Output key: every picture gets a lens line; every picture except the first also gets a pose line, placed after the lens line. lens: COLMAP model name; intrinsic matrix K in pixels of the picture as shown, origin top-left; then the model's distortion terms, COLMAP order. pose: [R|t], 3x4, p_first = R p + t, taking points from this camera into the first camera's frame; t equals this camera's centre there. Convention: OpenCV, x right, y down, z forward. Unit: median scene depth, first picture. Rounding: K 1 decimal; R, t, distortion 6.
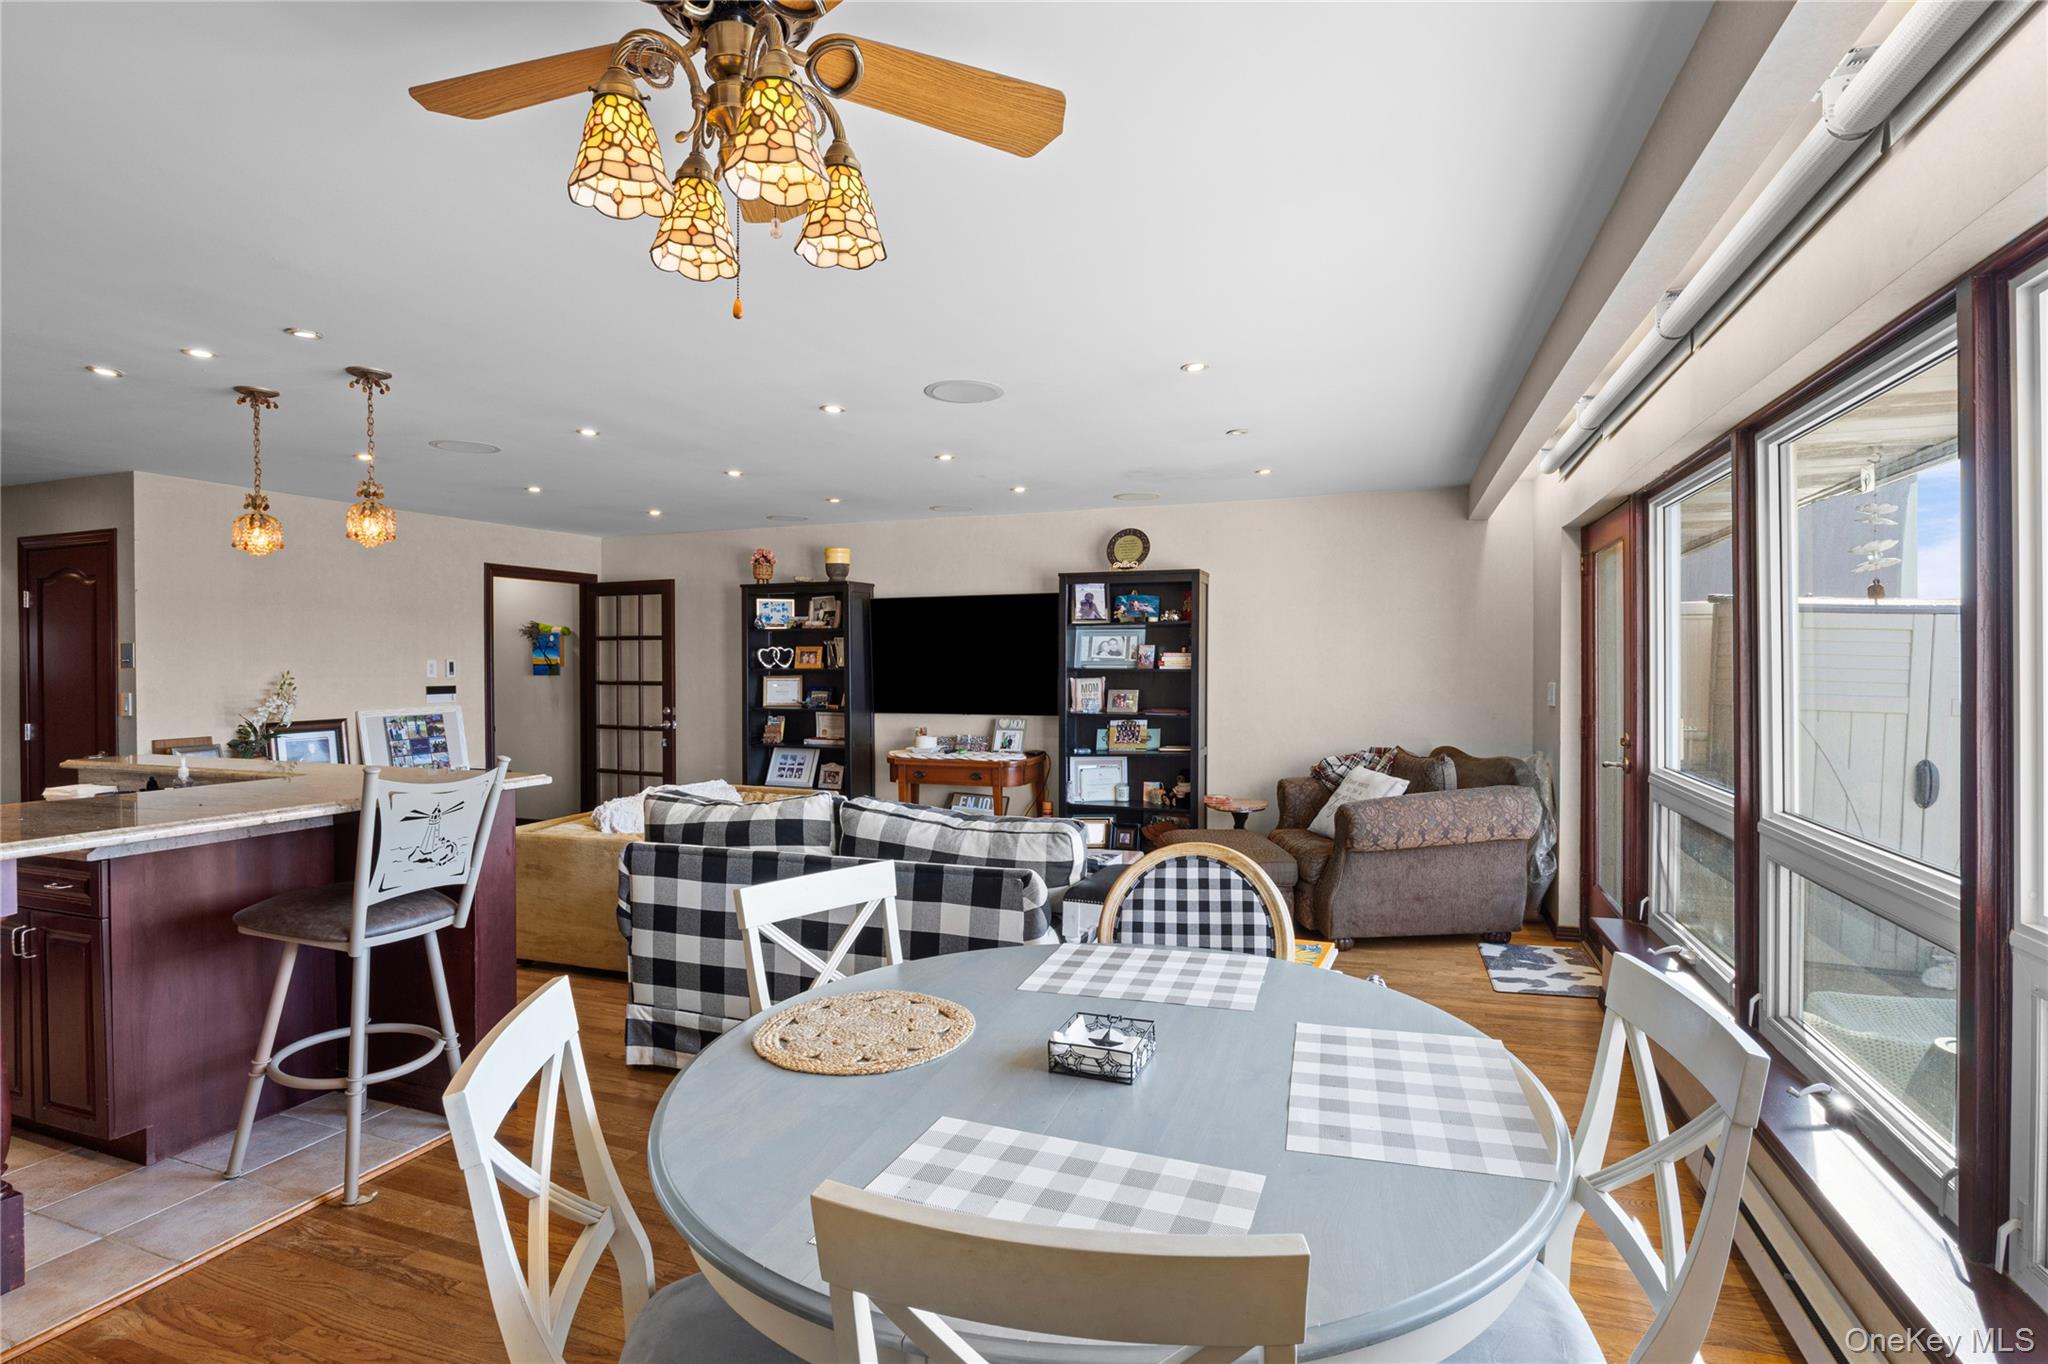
lens RADIAL K [[979.2, 0, 1026.0], [0, 979.2, 692.4], [0, 0, 1]] dist [-0.020727, 0.000153]
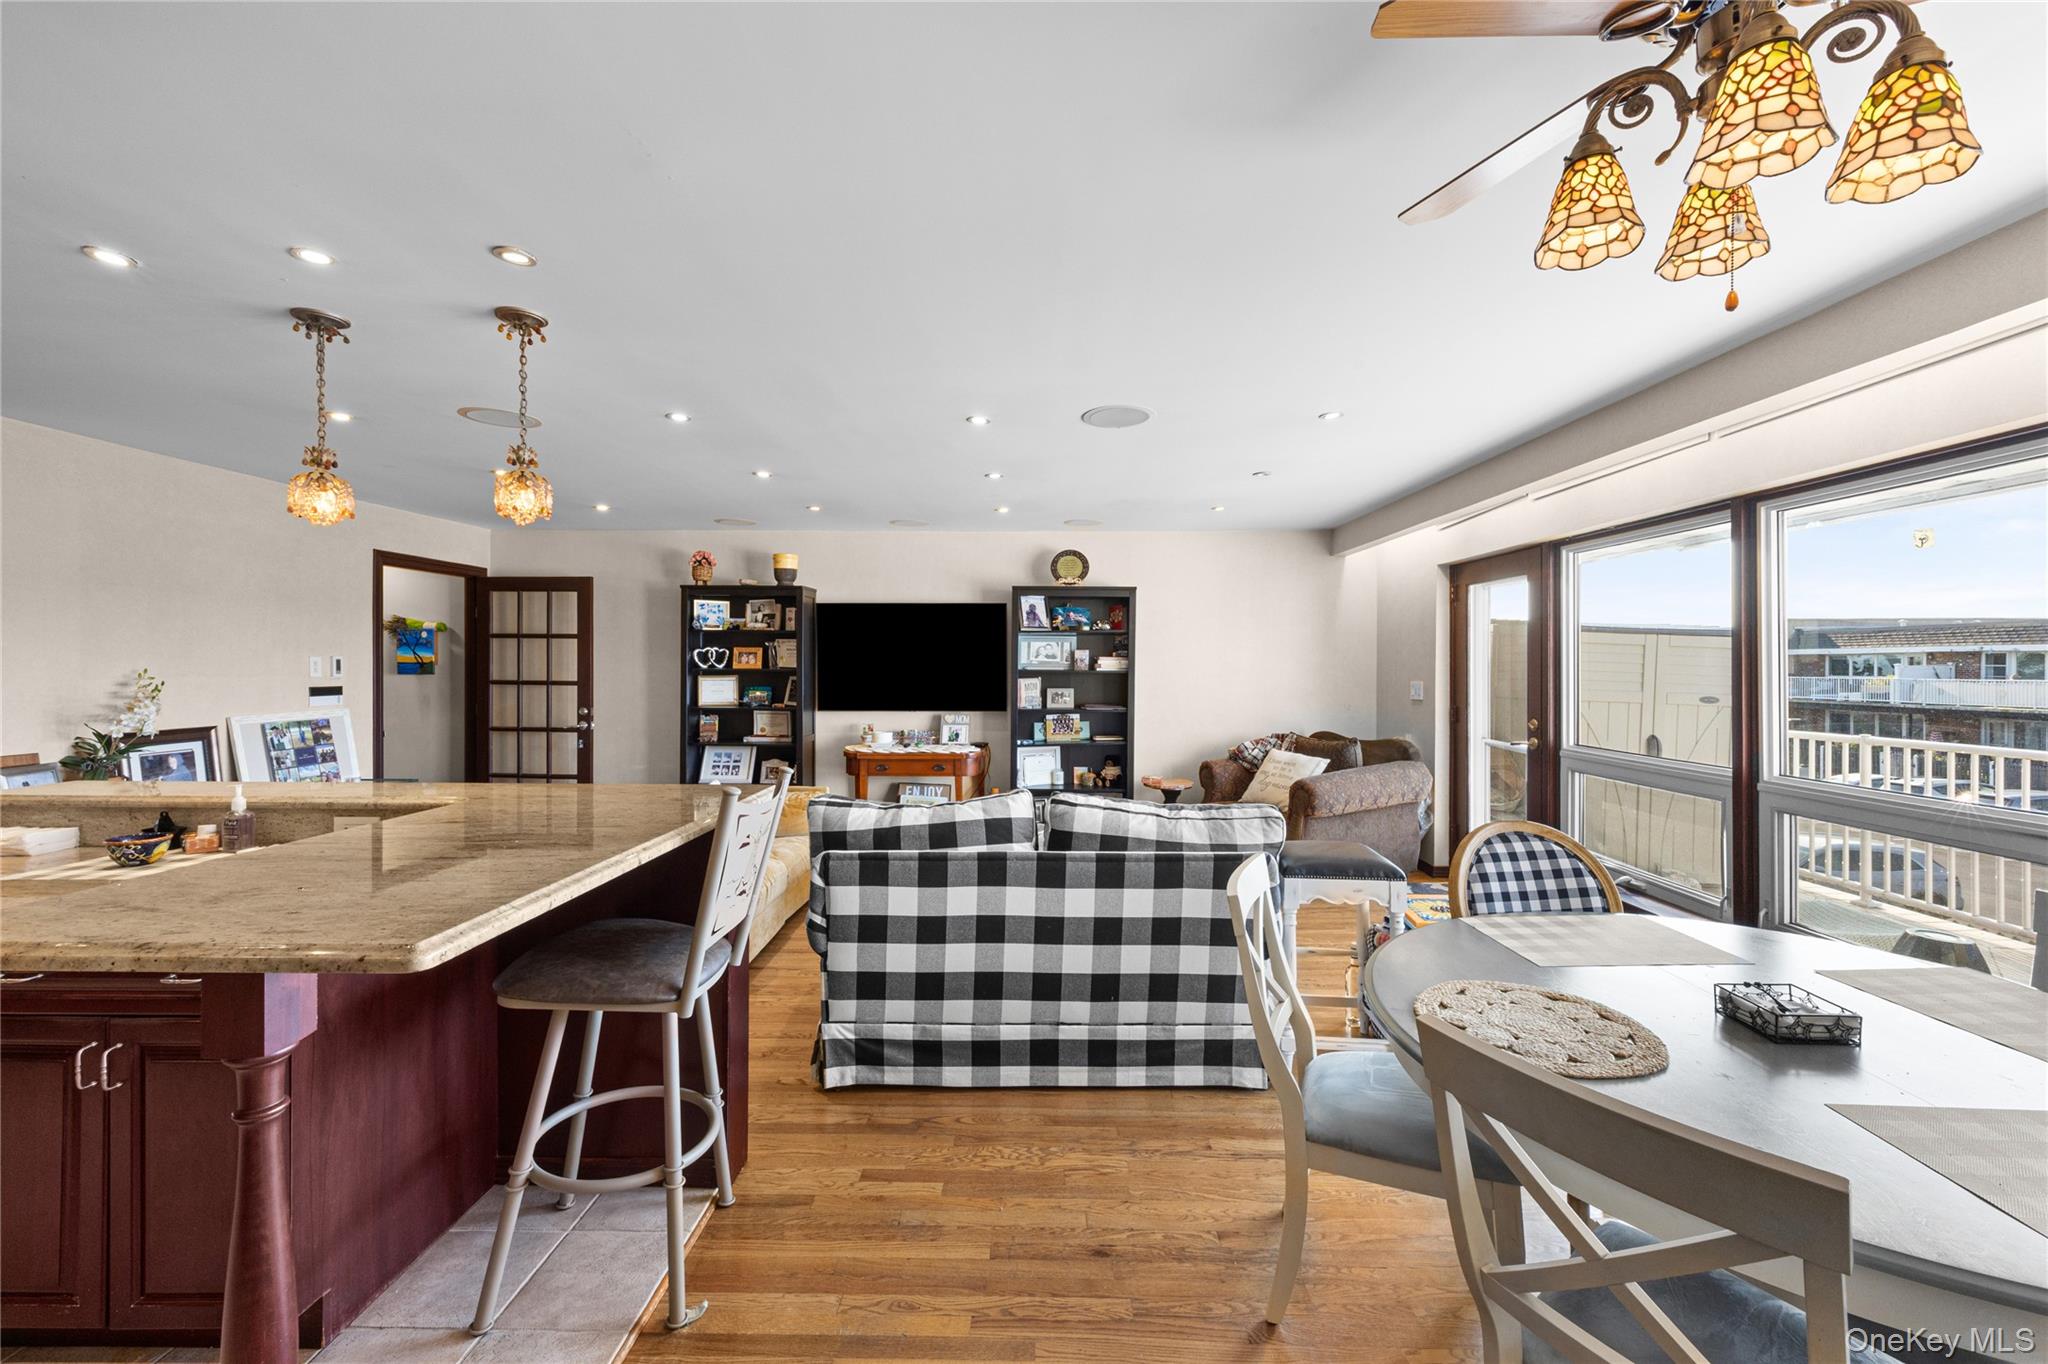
lens RADIAL K [[818.4, 0, 1024.0], [0, 818.4, 682.0], [0, 0, 1]] dist [0.002370, 0.000055]
pose [[0.944663, -0.001063, 0.328040, -0.253388], [0.003831, 0.999962, -0.007793, -0.002650], [-0.328020, 0.008618, 0.944632, 0.094978]]
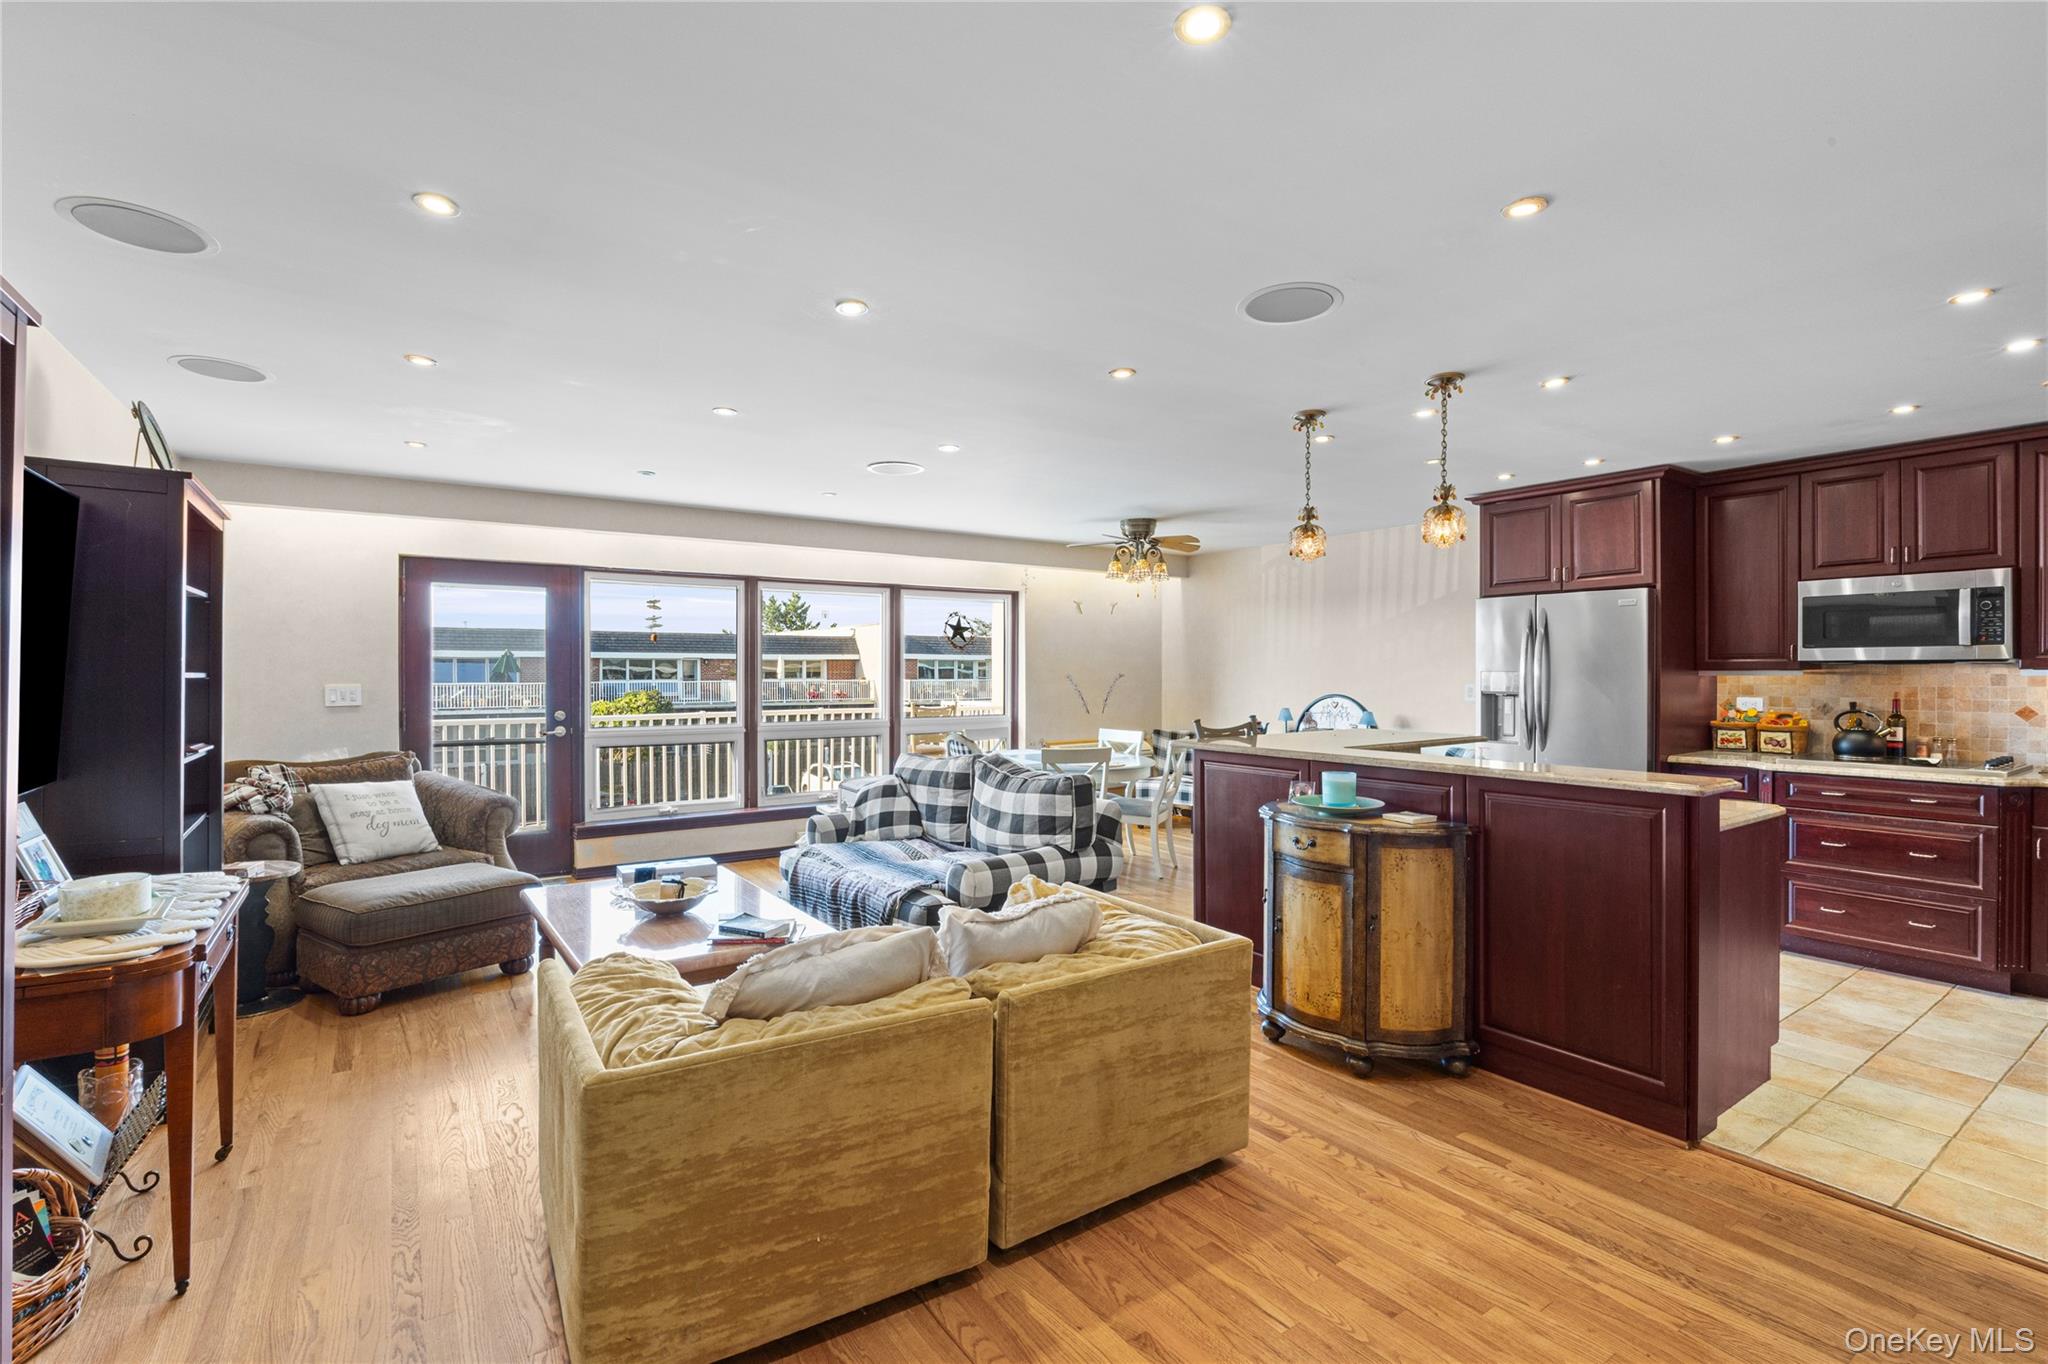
lens RADIAL K [[924.7, 0, 1020.2], [0, 924.7, 679.6], [0, 0, 1]] dist [-0.010217, 0.000497]
pose [[-0.813776, -0.000808, 0.581178, -0.533259], [0.020314, 0.999348, 0.029833, -0.024397], [-0.580824, 0.036083, -0.813229, 1.080102]]
